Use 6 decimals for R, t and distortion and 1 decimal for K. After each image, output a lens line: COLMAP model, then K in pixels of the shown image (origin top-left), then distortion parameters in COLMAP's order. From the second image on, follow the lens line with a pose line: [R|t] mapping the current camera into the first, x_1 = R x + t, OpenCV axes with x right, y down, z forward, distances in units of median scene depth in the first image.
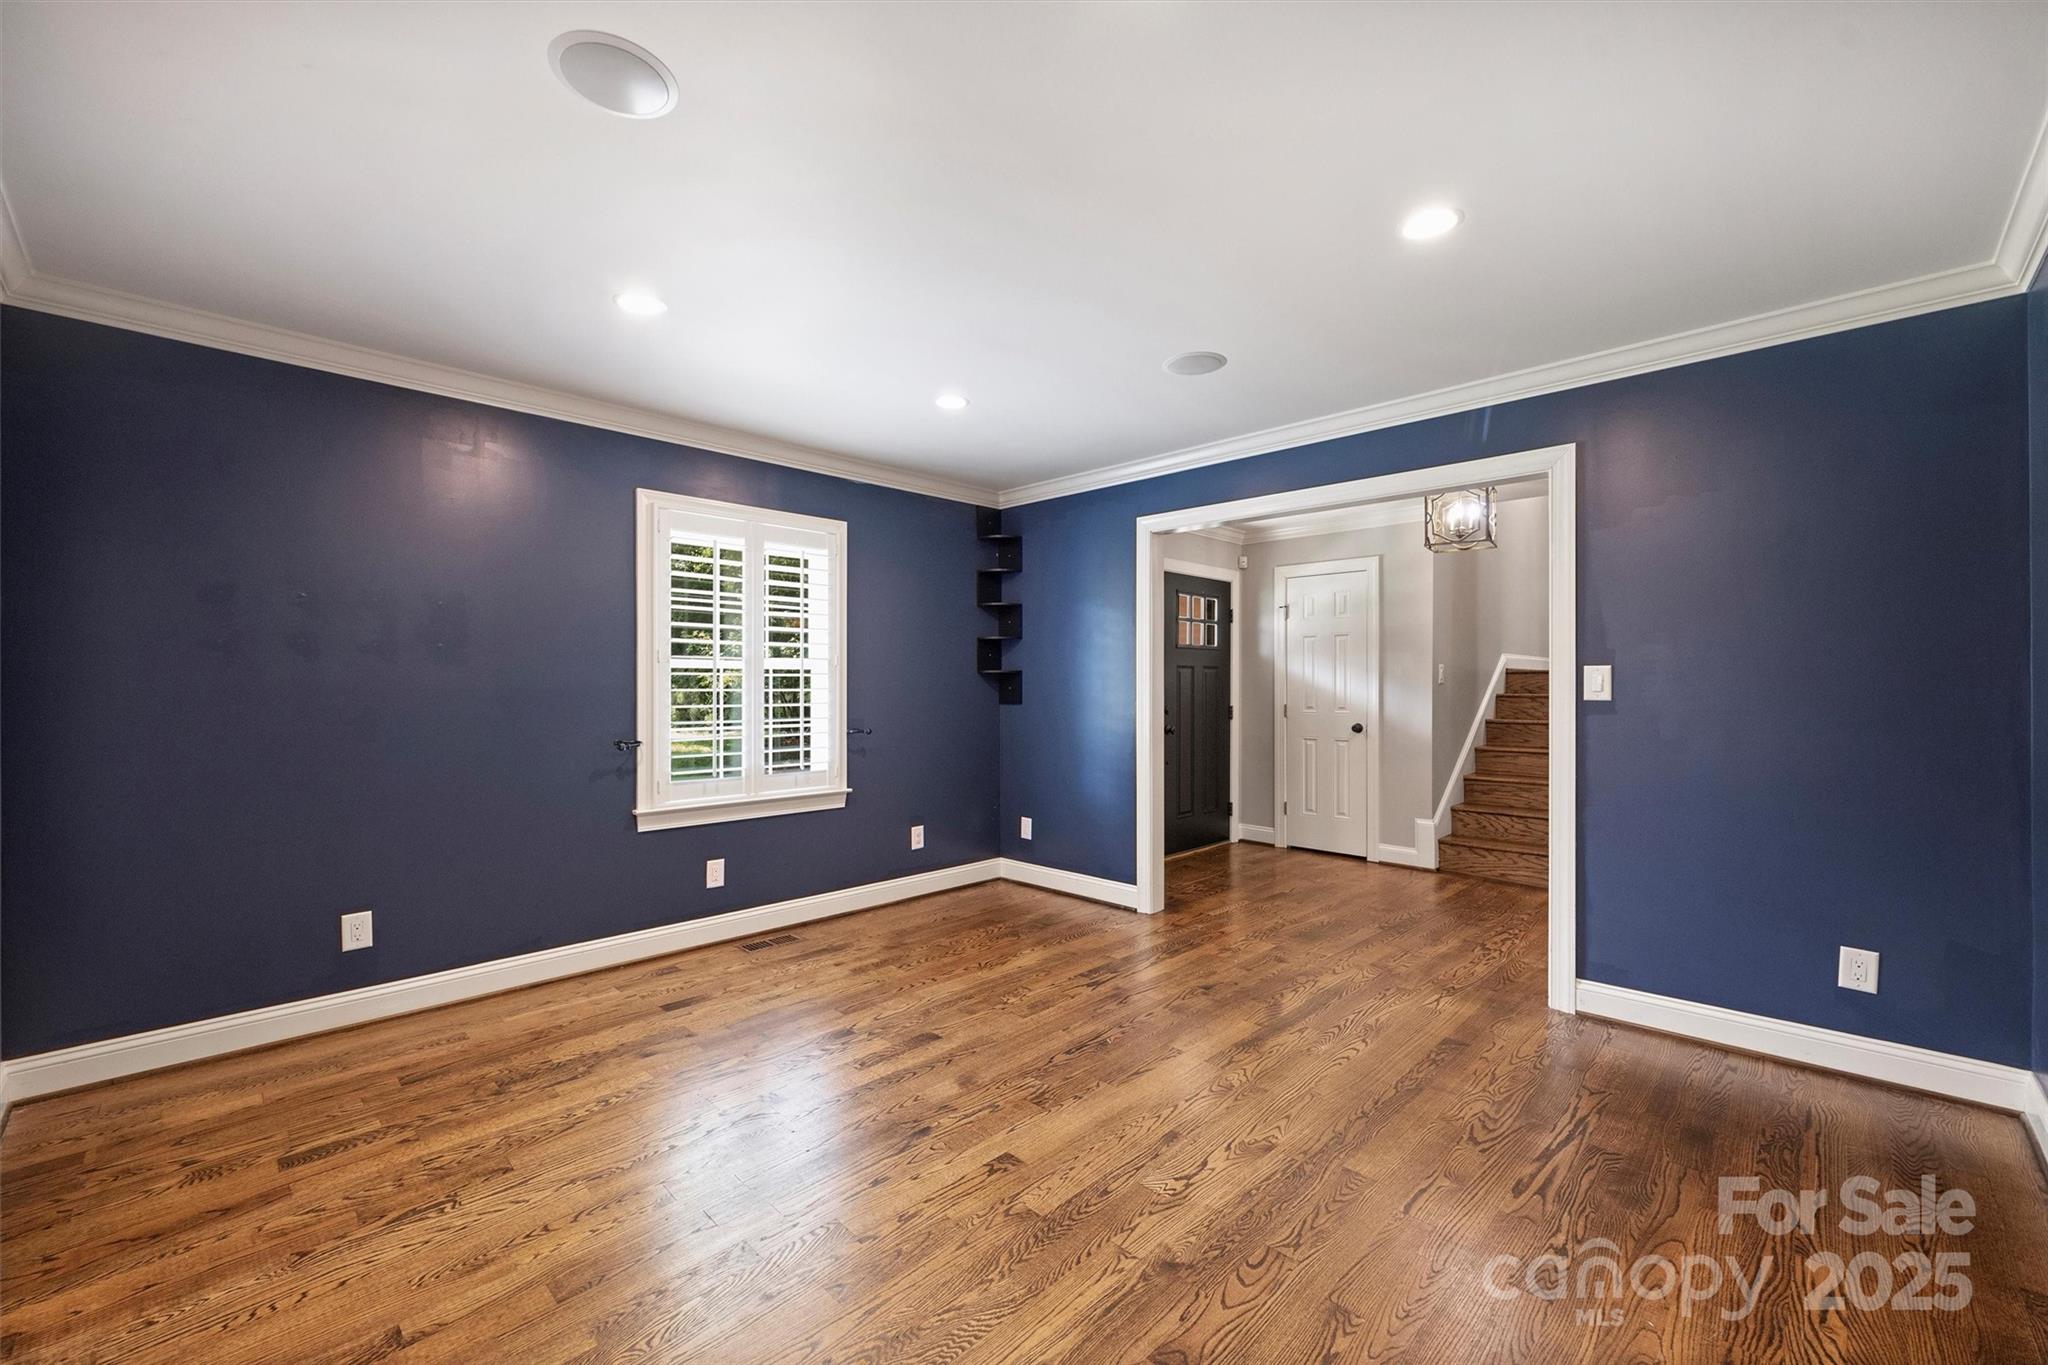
lens RADIAL K [[826.4, 0, 1021.1], [0, 826.4, 688.1], [0, 0, 1]] dist [-0.000357, 0.000092]
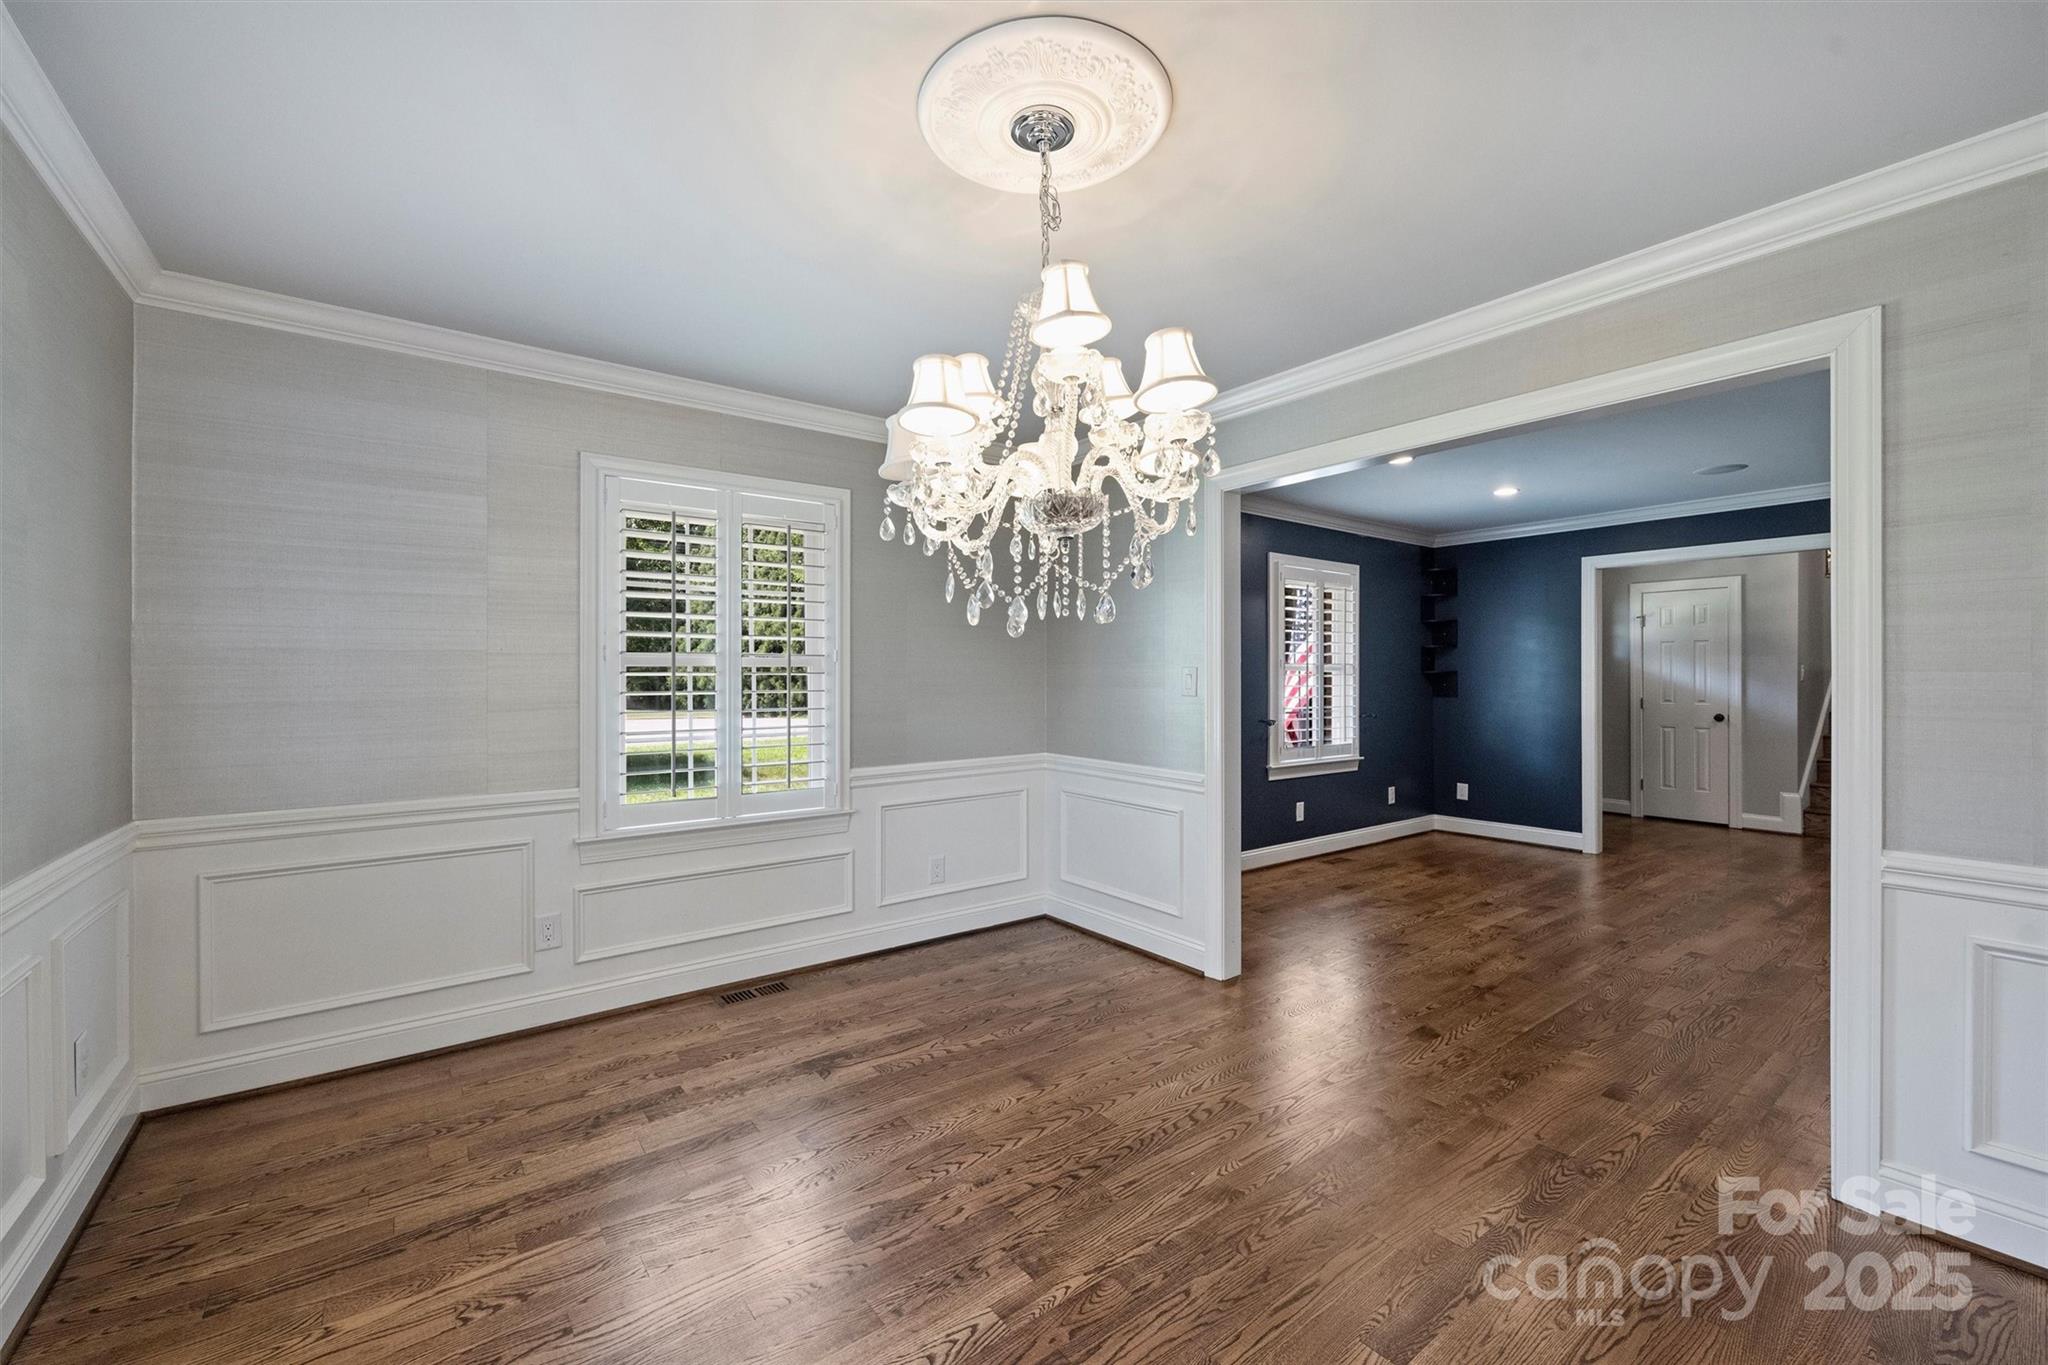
lens RADIAL K [[828.7, 0, 1024.0], [0, 828.7, 682.5], [0, 0, 1]] dist [-0.001683, -0.000244]
pose [[0.989600, 0.001190, -0.143842, -0.631038], [-0.001038, 0.999999, 0.001133, -0.005743], [0.143843, -0.000972, 0.989600, -0.511554]]
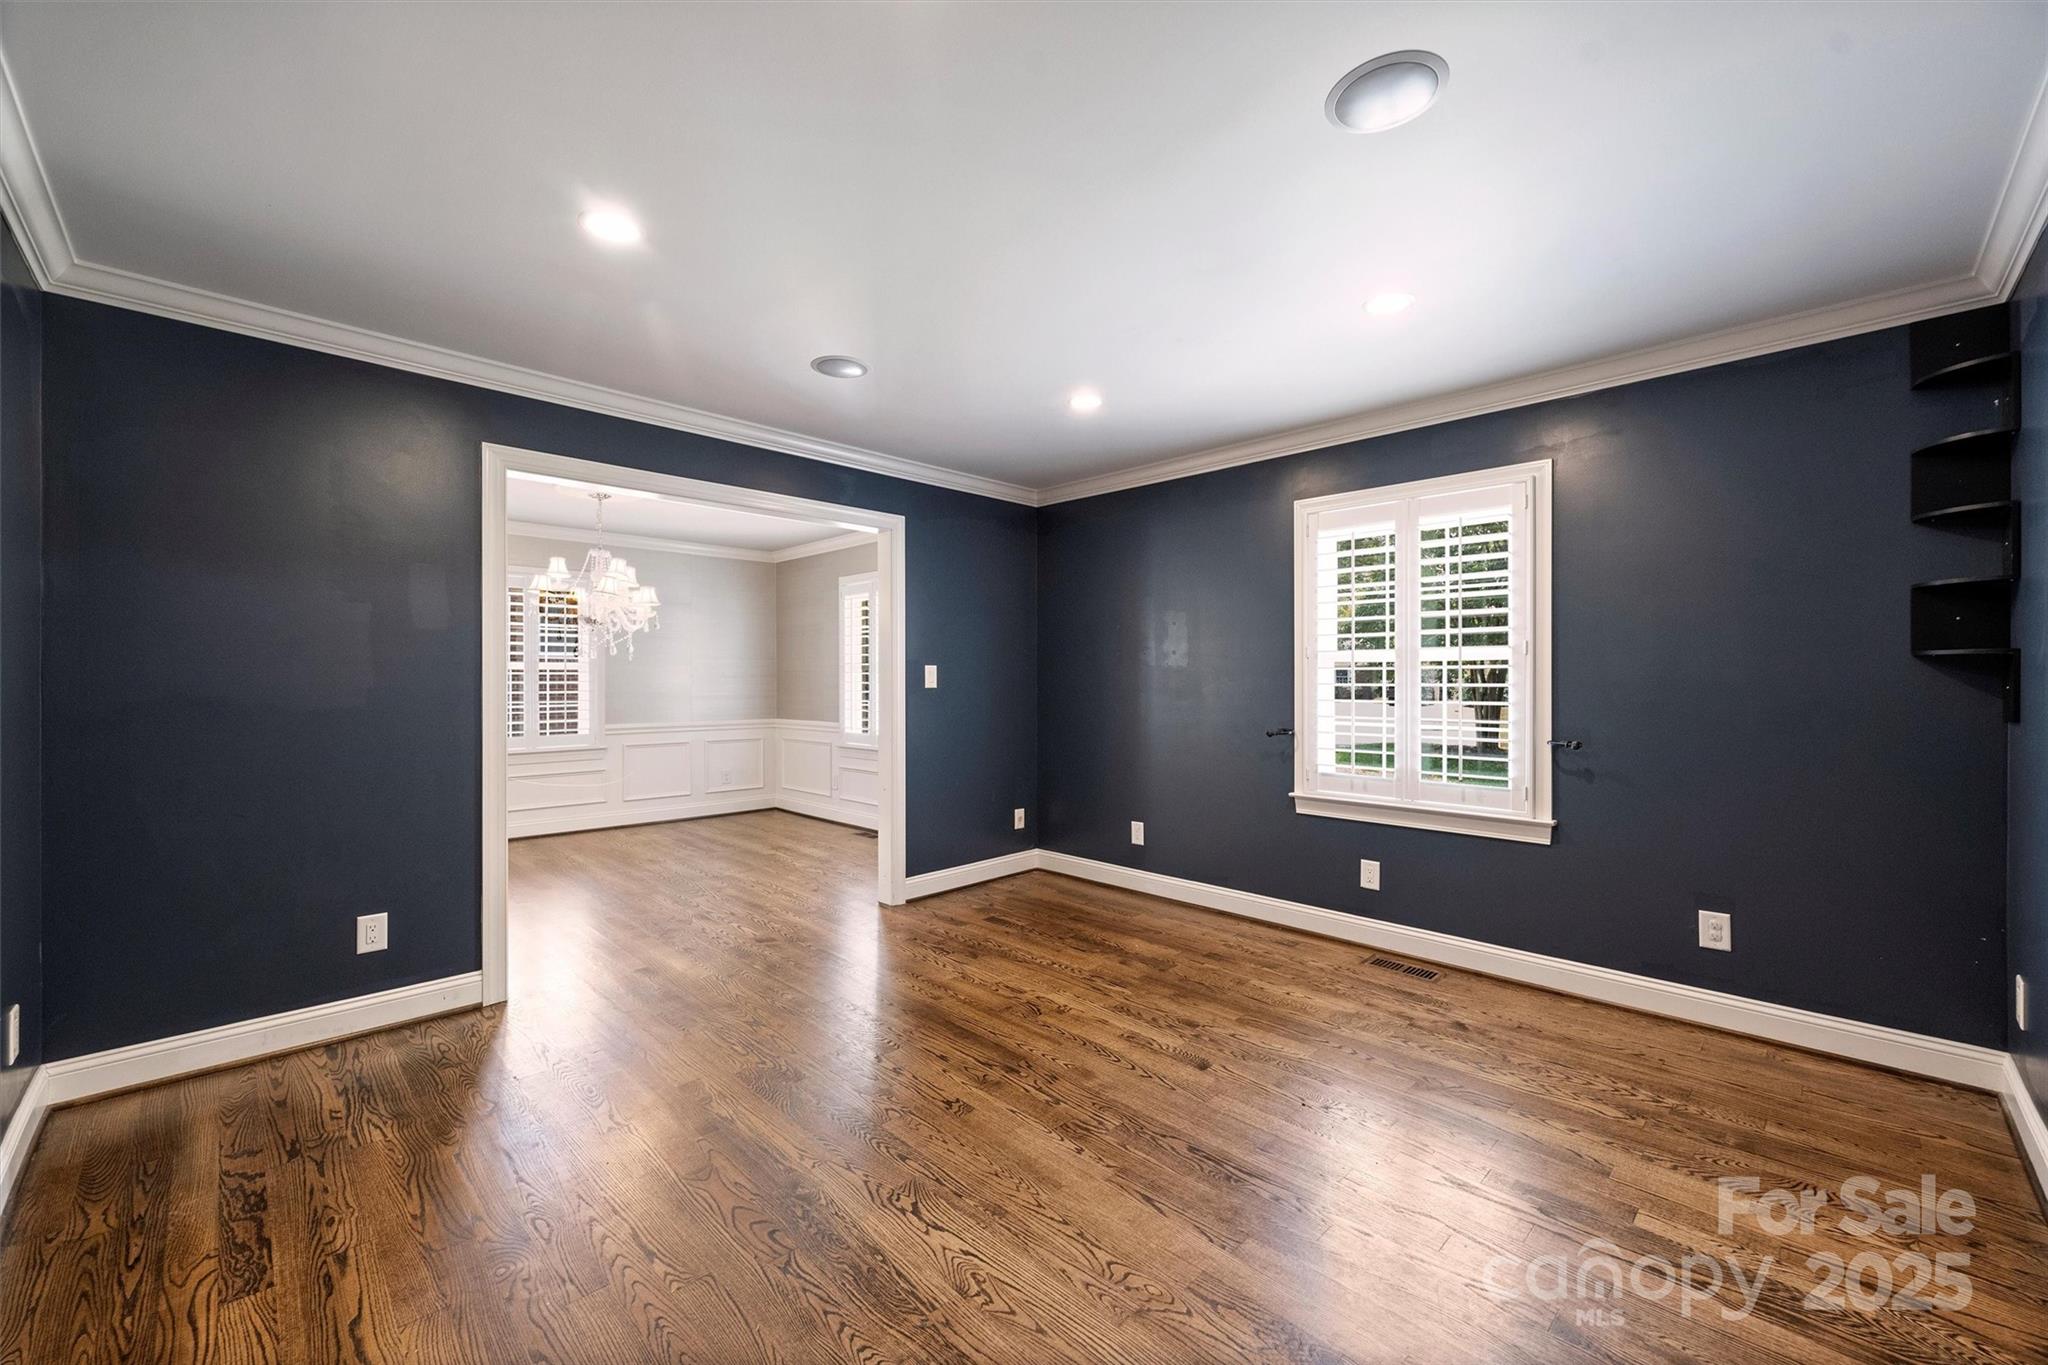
lens RADIAL K [[796.8, 0, 988.7], [0, 796.8, 680.7], [0, 0, 1]] dist [-0.000999, -0.000083]
pose [[-0.027785, 0.001405, -0.999613, 0.557211], [-0.003968, 0.999991, 0.001516, -0.002002], [0.999606, 0.004009, -0.027780, 0.564876]]
